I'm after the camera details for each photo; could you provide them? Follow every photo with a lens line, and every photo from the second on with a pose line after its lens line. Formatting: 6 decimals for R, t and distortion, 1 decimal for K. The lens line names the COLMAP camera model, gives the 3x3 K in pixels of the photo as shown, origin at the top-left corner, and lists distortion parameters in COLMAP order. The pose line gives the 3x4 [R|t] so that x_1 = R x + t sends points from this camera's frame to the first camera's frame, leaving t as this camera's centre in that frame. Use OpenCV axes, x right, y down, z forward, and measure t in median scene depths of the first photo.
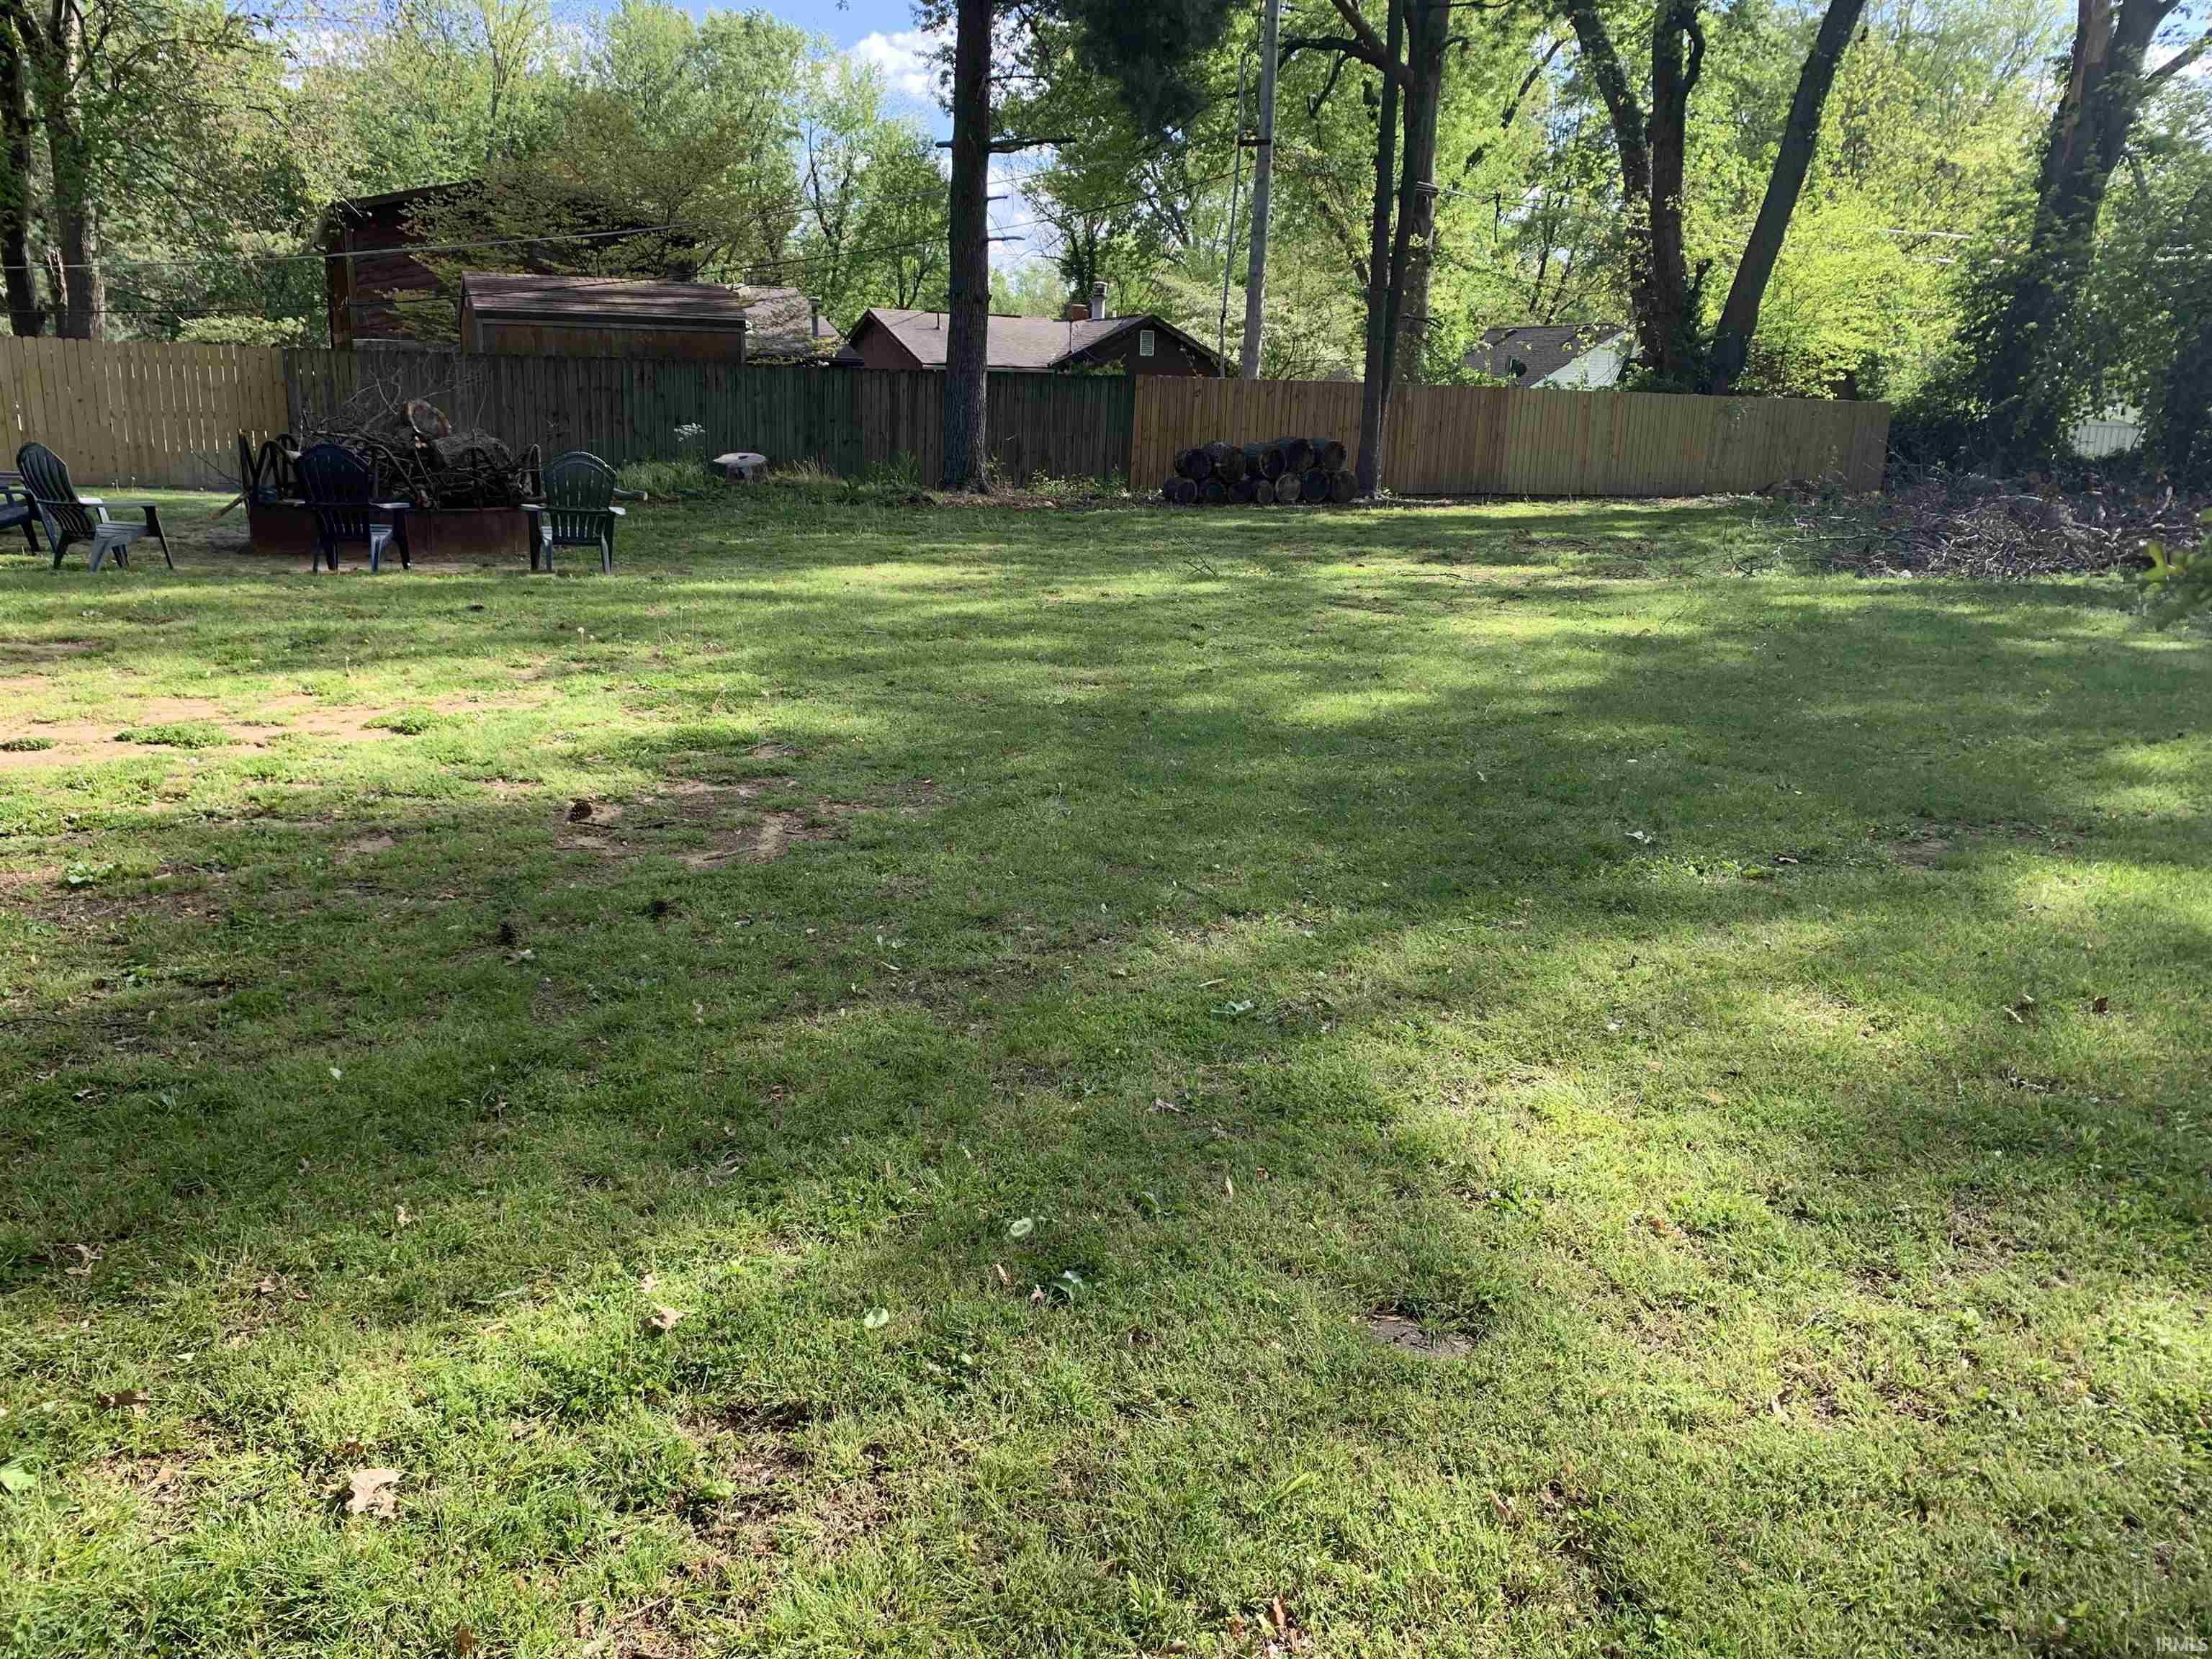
lens RADIAL K [[1714.6, 0, 1098.3], [0, 1714.6, 841.7], [0, 0, 1]] dist [0.011748, -0.009352]
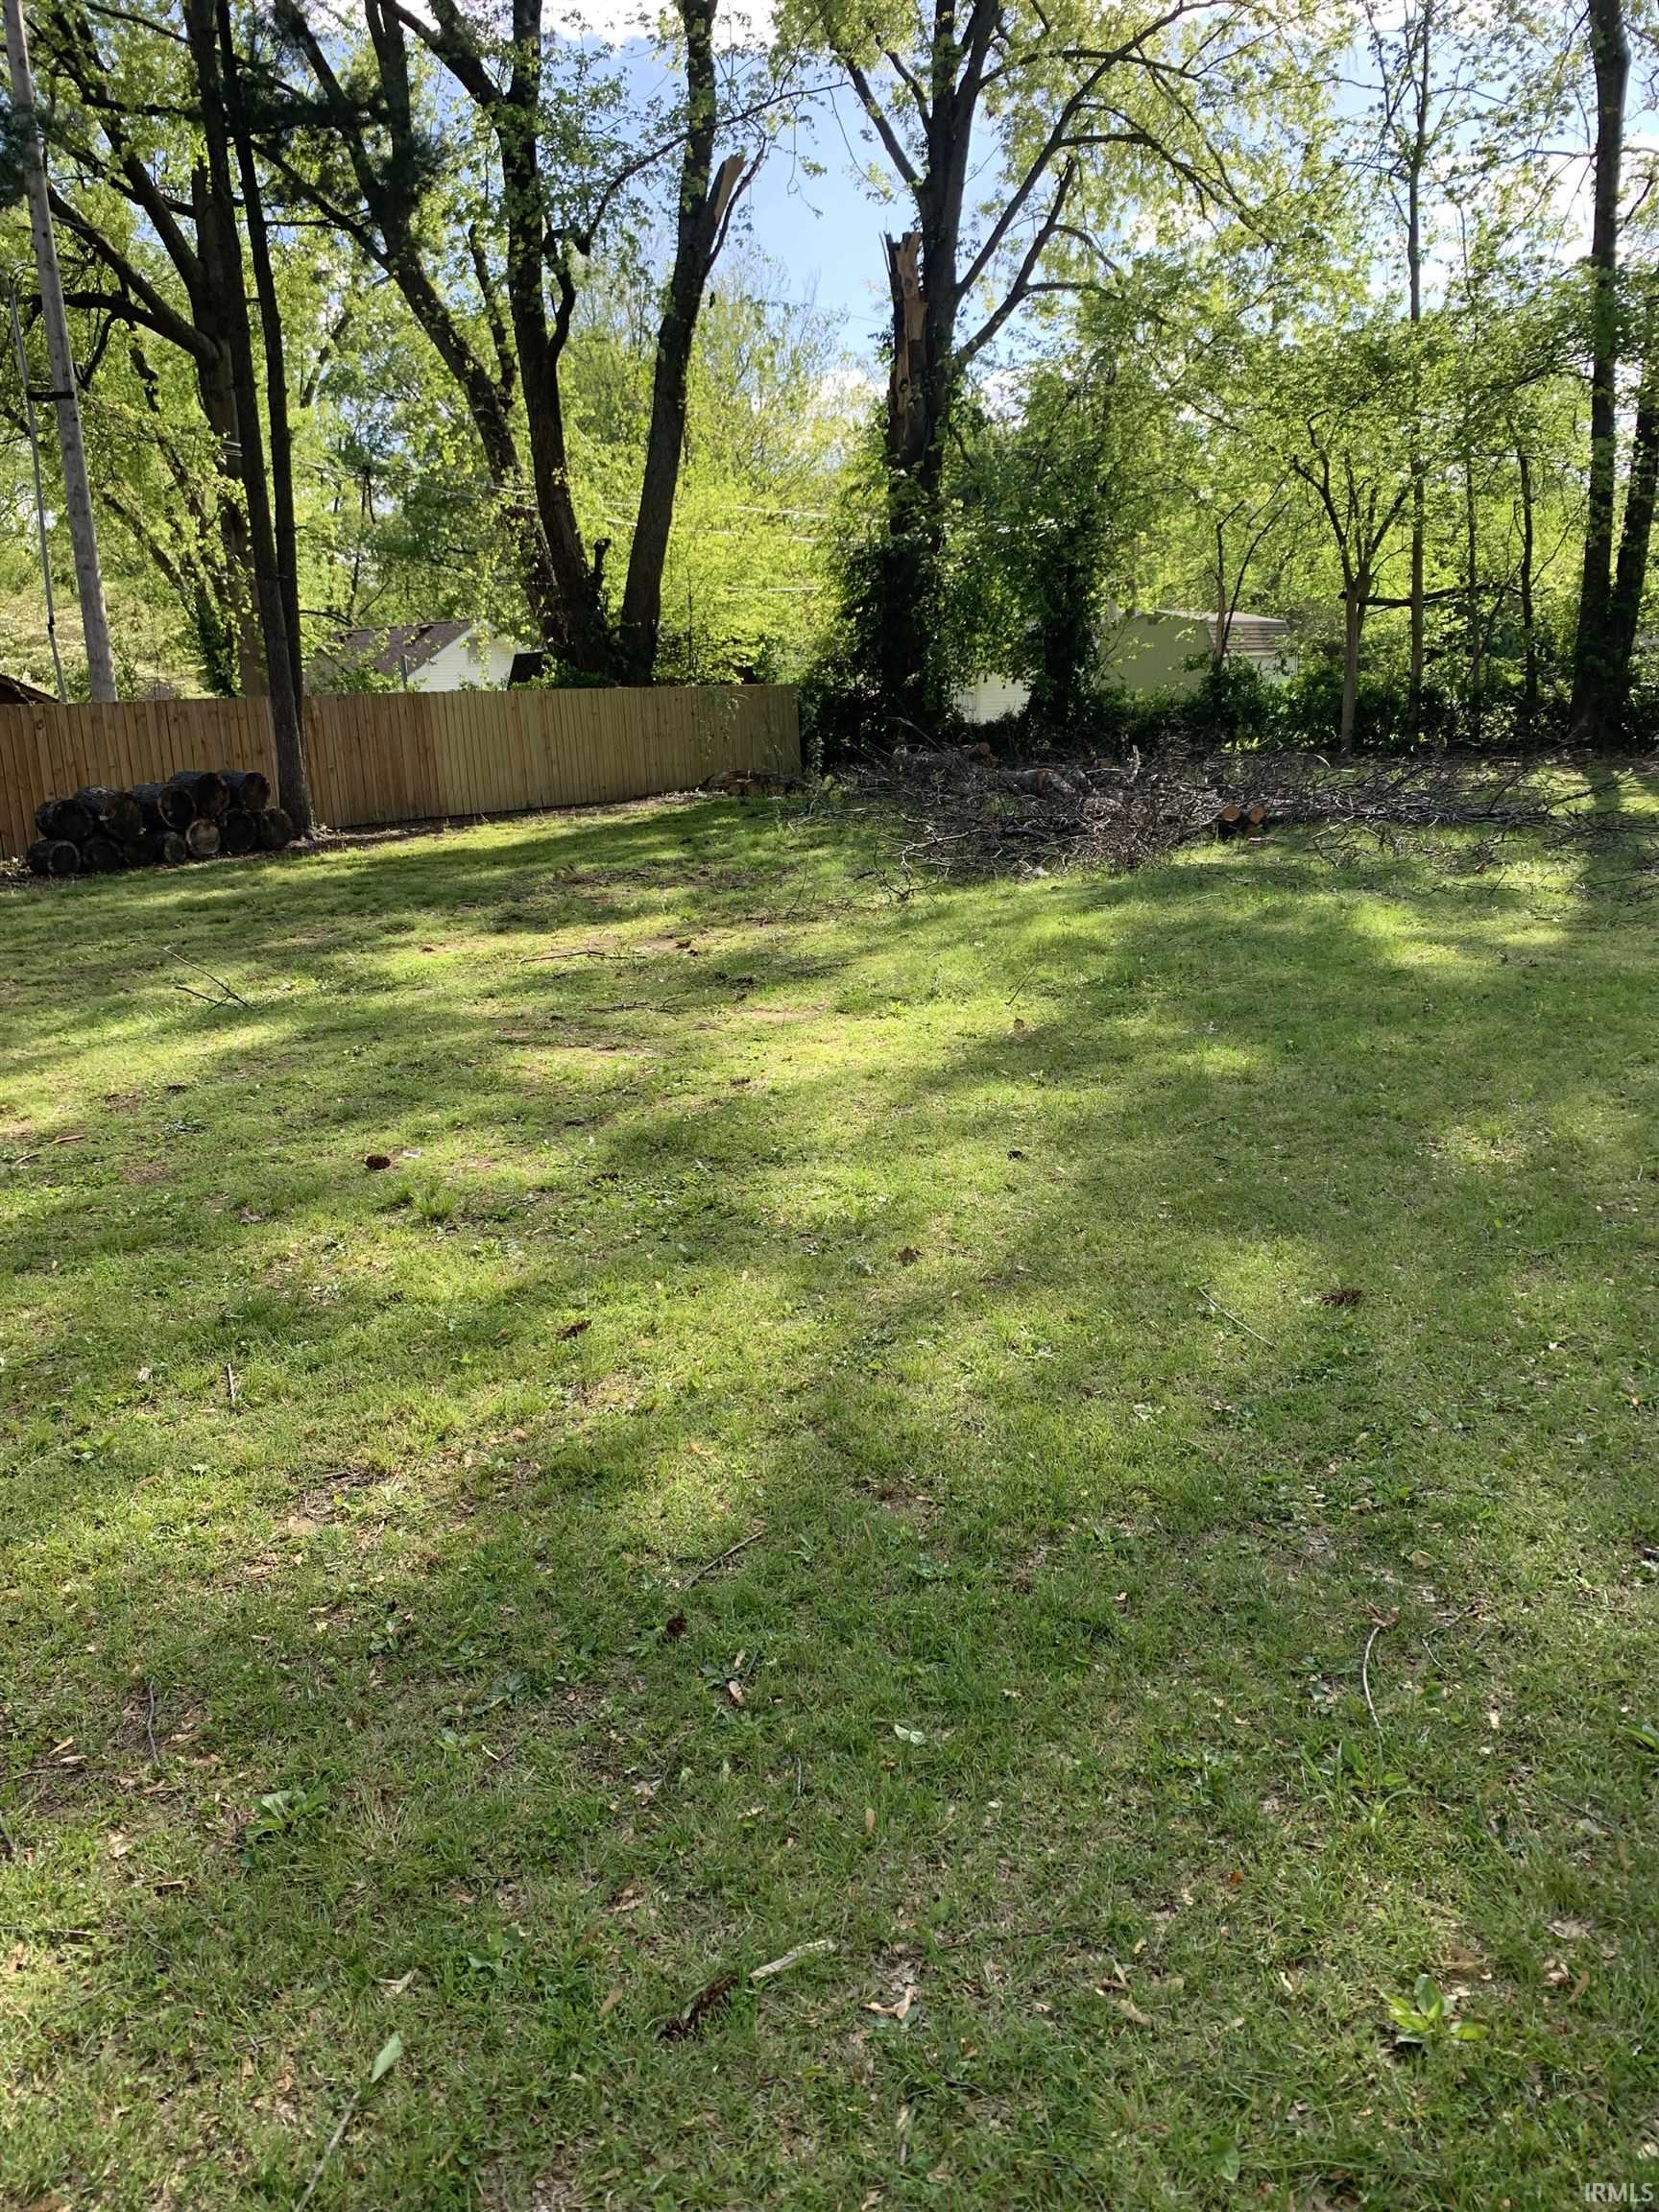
lens RADIAL K [[1714.6, 0, 829.0], [0, 1714.6, 1107.3], [0, 0, 1]] dist [0.011748, -0.009352]
pose [[0.863758, -0.179482, 0.470859, -0.022896], [0.191028, 0.981300, 0.023624, -0.041841], [-0.466294, 0.069542, 0.881892, 0.160889]]
